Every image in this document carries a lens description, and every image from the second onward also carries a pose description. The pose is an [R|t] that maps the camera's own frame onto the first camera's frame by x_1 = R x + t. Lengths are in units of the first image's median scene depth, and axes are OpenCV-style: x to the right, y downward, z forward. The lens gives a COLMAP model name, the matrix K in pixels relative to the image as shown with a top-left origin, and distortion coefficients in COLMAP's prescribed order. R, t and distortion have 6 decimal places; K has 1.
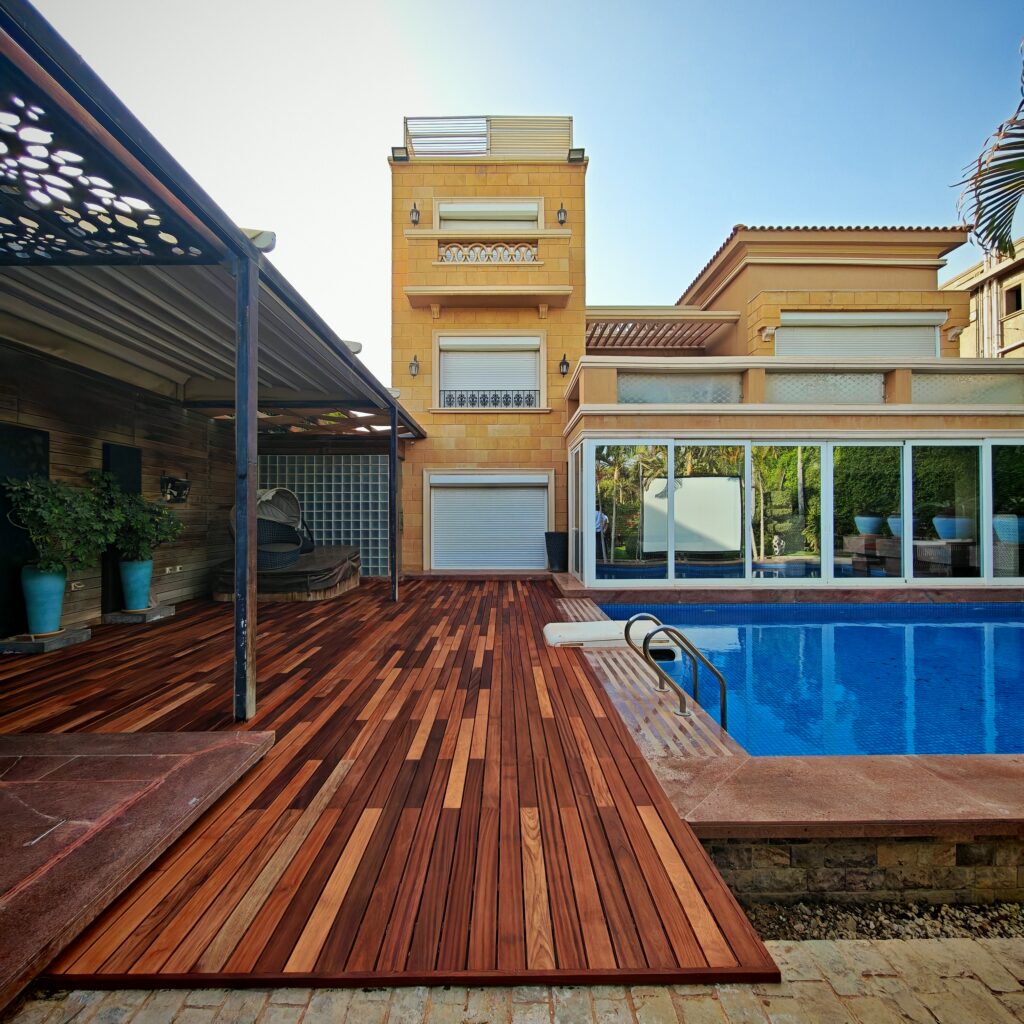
lens RADIAL K [[507.2, 0, 506.9], [0, 507.2, 508.9], [0, 0, 1]] dist [-0.002095, -0.000753]
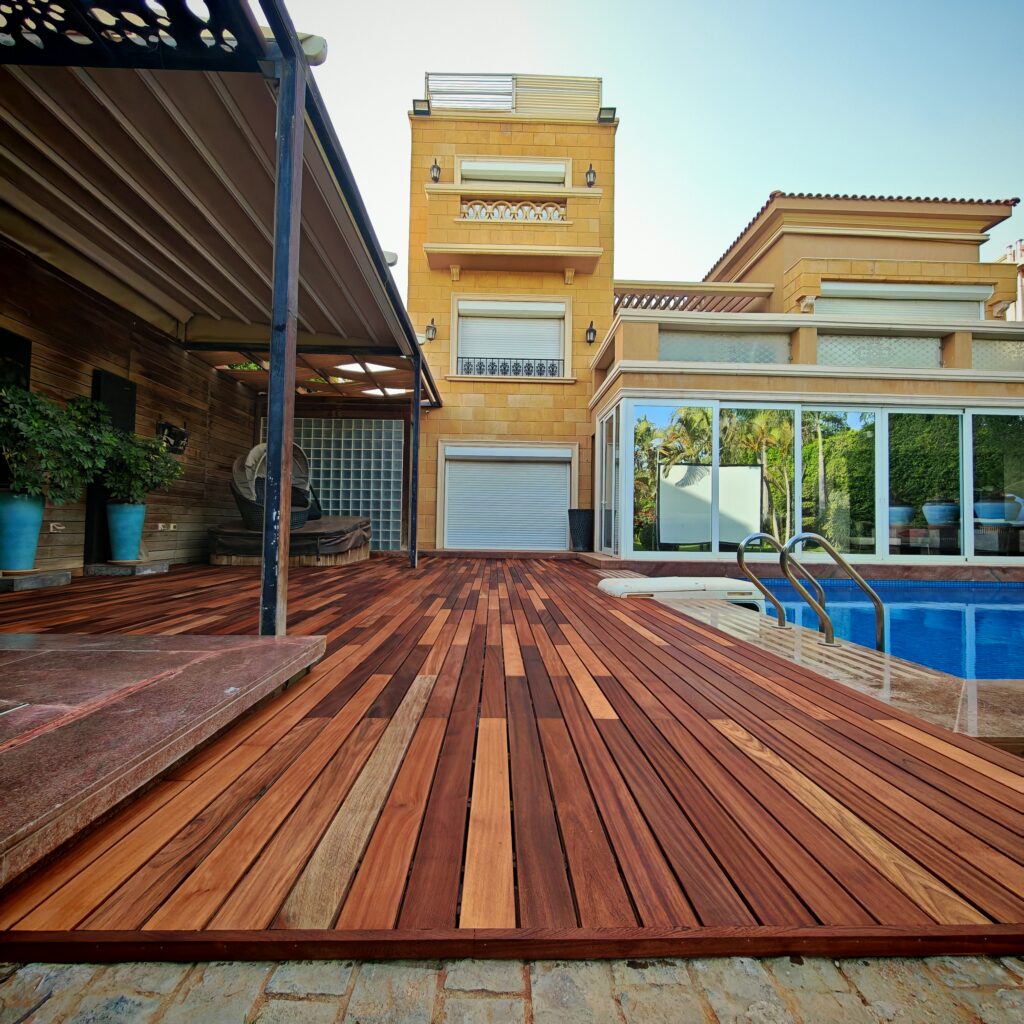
lens RADIAL K [[510.1, 0, 505.8], [0, 510.1, 507.8], [0, 0, 1]] dist [-0.001486, -0.000774]
pose [[0.999660, 0.019449, 0.017362, -0.096769], [-0.018994, 0.999481, -0.026020, 0.120724], [-0.017859, 0.025681, 0.999511, 0.114502]]
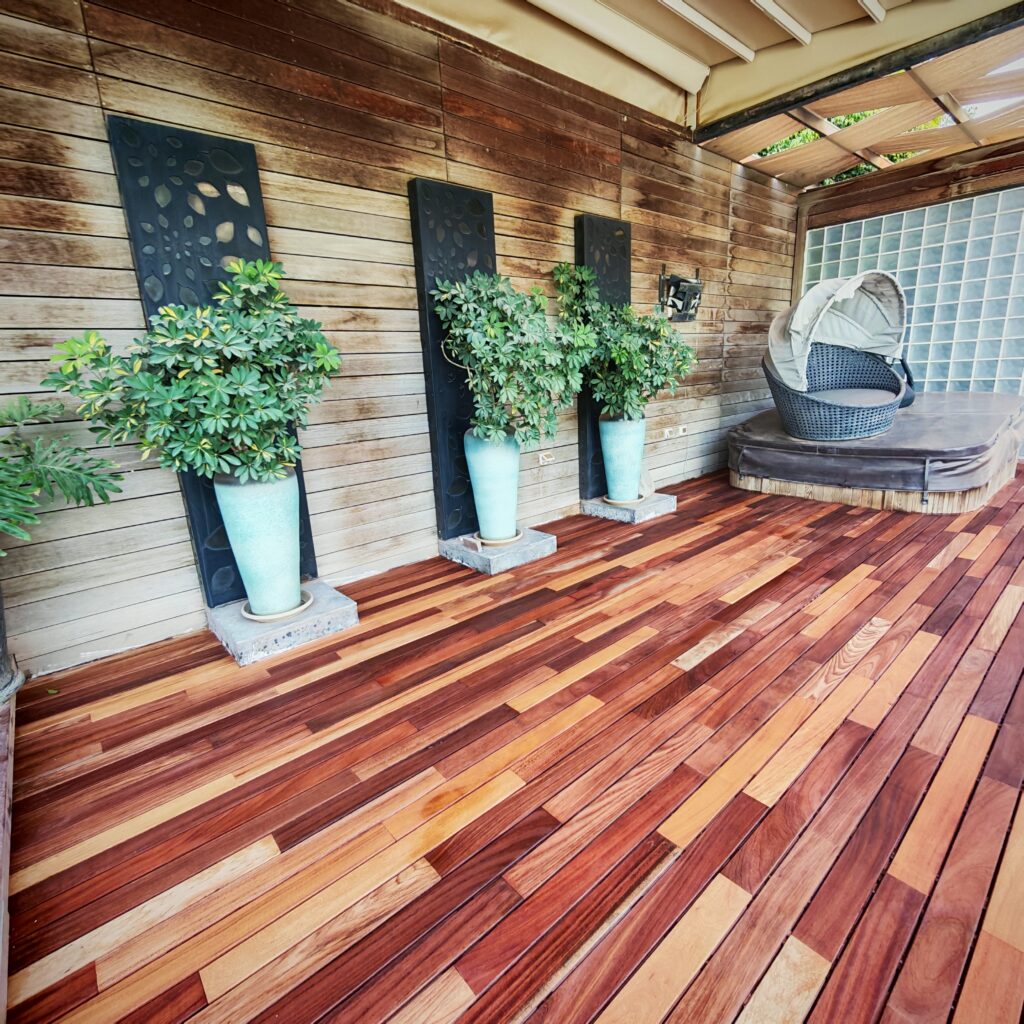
lens RADIAL K [[538.1, 0, 508.3], [0, 538.1, 510.8], [0, 0, 1]] dist [-0.005623, -0.001141]
pose [[0.647338, 0.162749, -0.744625, -0.336027], [0.059118, 0.963274, 0.261932, 0.031442], [0.759907, -0.213579, 0.613942, 0.496458]]
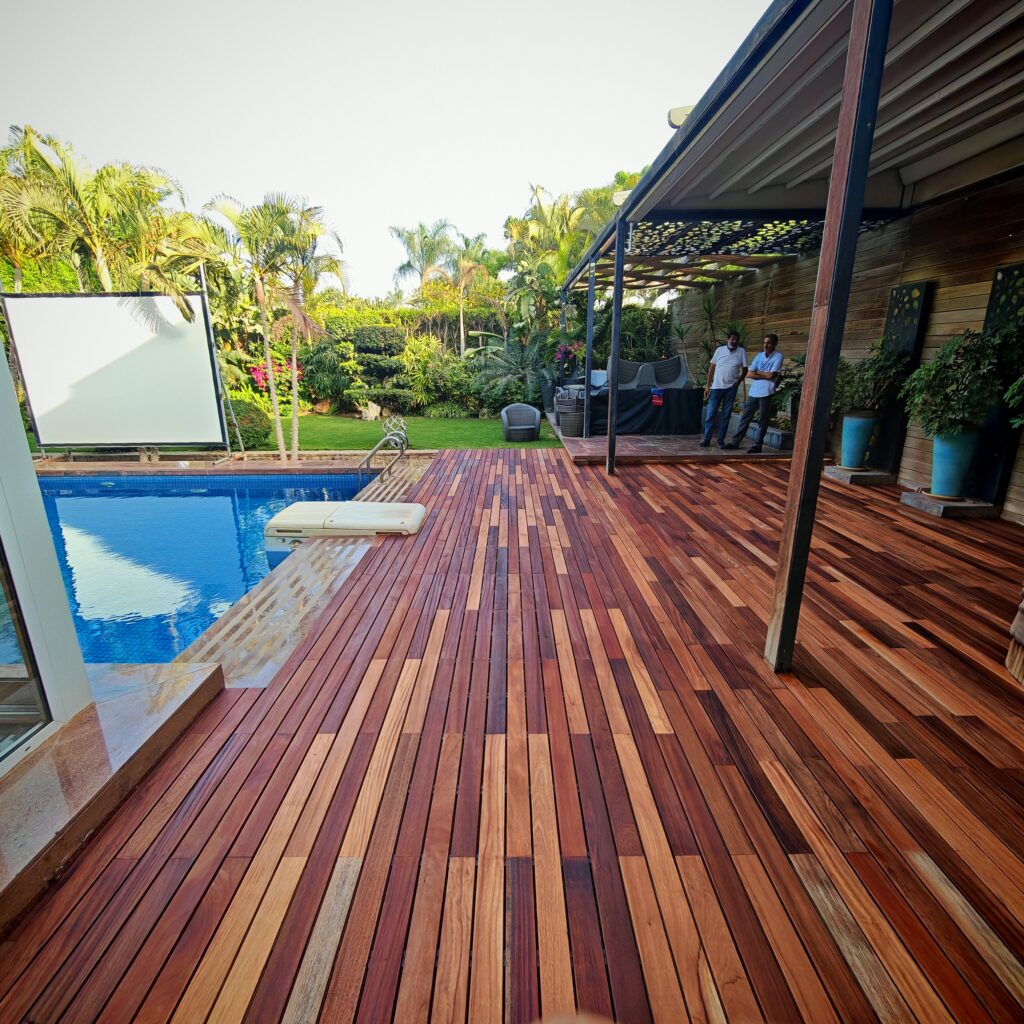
lens RADIAL K [[538.1, 0, 508.3], [0, 538.1, 510.8], [0, 0, 1]] dist [-0.005623, -0.001141]
pose [[-0.999935, 0.008701, 0.007330, -0.069882], [0.010327, 0.964524, 0.263794, -0.005558], [-0.004774, 0.263853, -0.964551, 1.662812]]
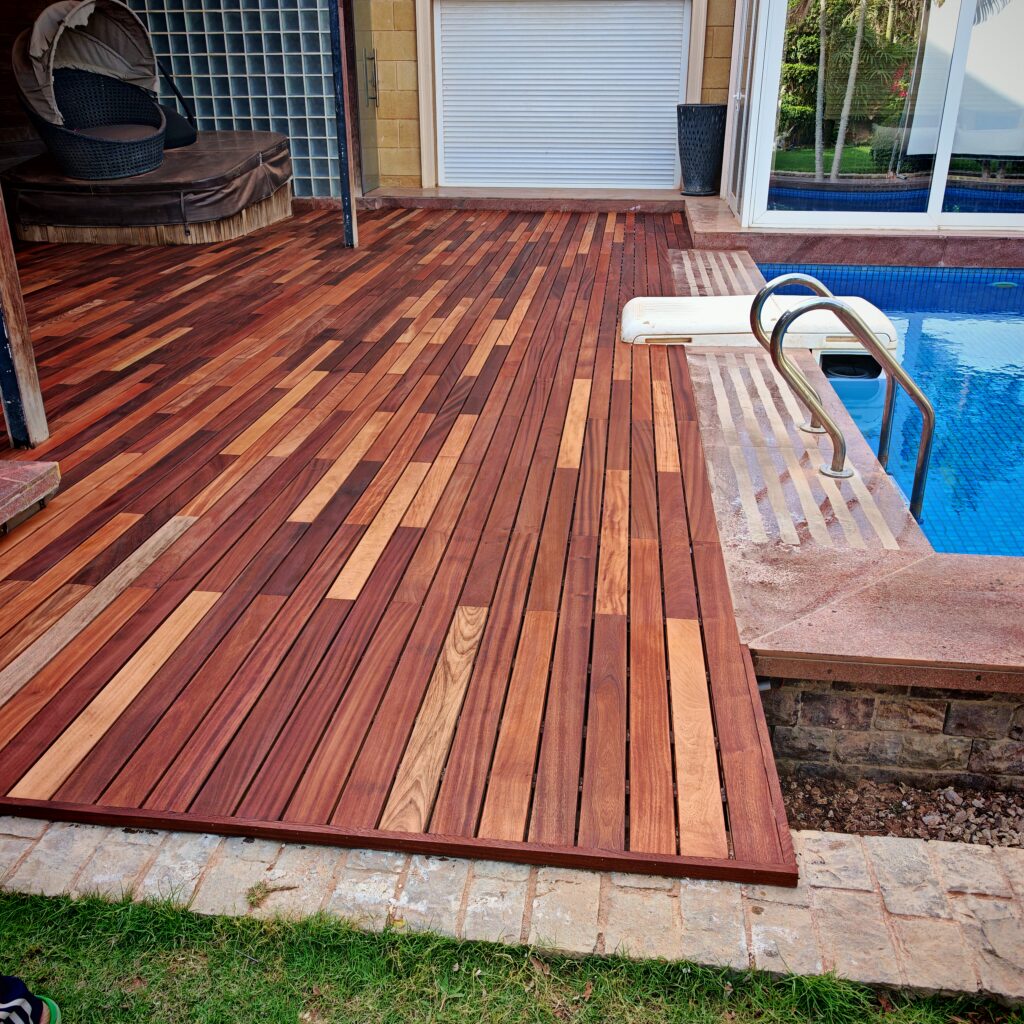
lens RADIAL K [[989.4, 0, 498.3], [0, 989.4, 525.6], [0, 0, 1]] dist [0.007237, -0.030101]
pose [[0.991177, 0.056005, -0.120133, 0.072665], [0.000497, 0.904769, 0.425902, 0.015741], [0.132546, -0.422204, 0.896758, 0.023289]]
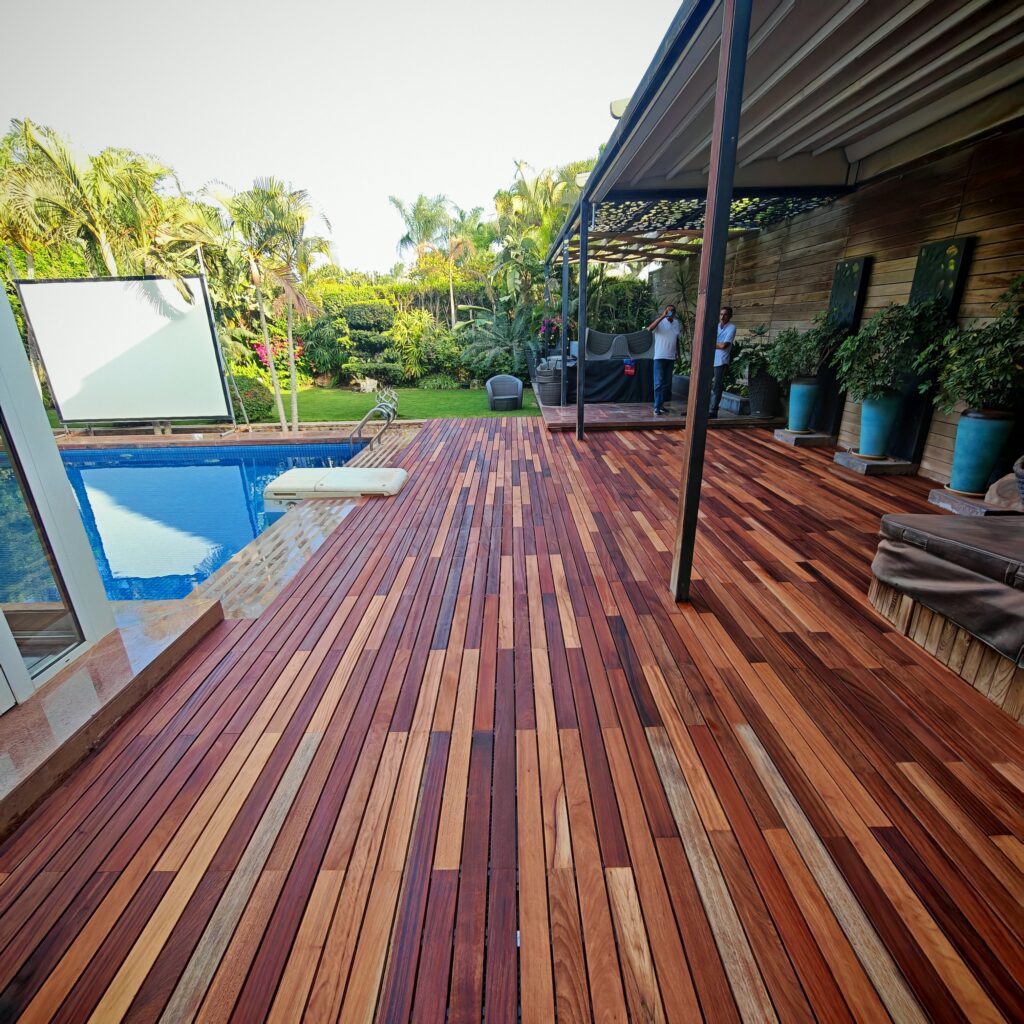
lens RADIAL K [[508.2, 0, 508.6], [0, 508.2, 516.5], [0, 0, 1]] dist [-0.011159, 0.000793]
pose [[-0.999690, 0.021676, 0.012218, -0.123290], [0.024532, 0.940709, 0.338327, -0.014005], [-0.004160, 0.338522, -0.940949, 1.716838]]
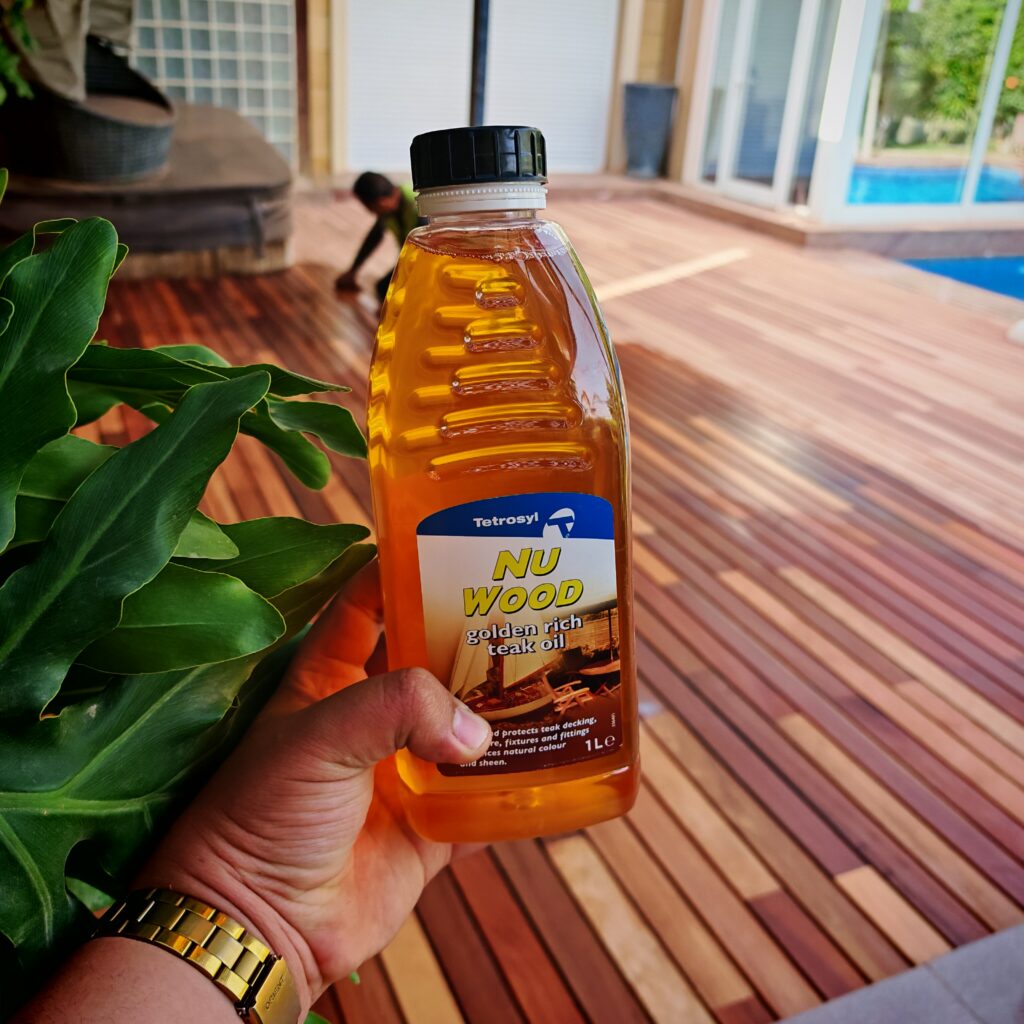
lens RADIAL K [[1029.3, 0, 490.3], [0, 1029.3, 511.3], [0, 0, 1]] dist [-0.015479, -0.020292]
pose [[0.921183, -0.114105, 0.372024, -0.666109], [-0.062052, 0.900733, 0.429918, 0.014674], [-0.384150, -0.419118, 0.822660, 0.337914]]
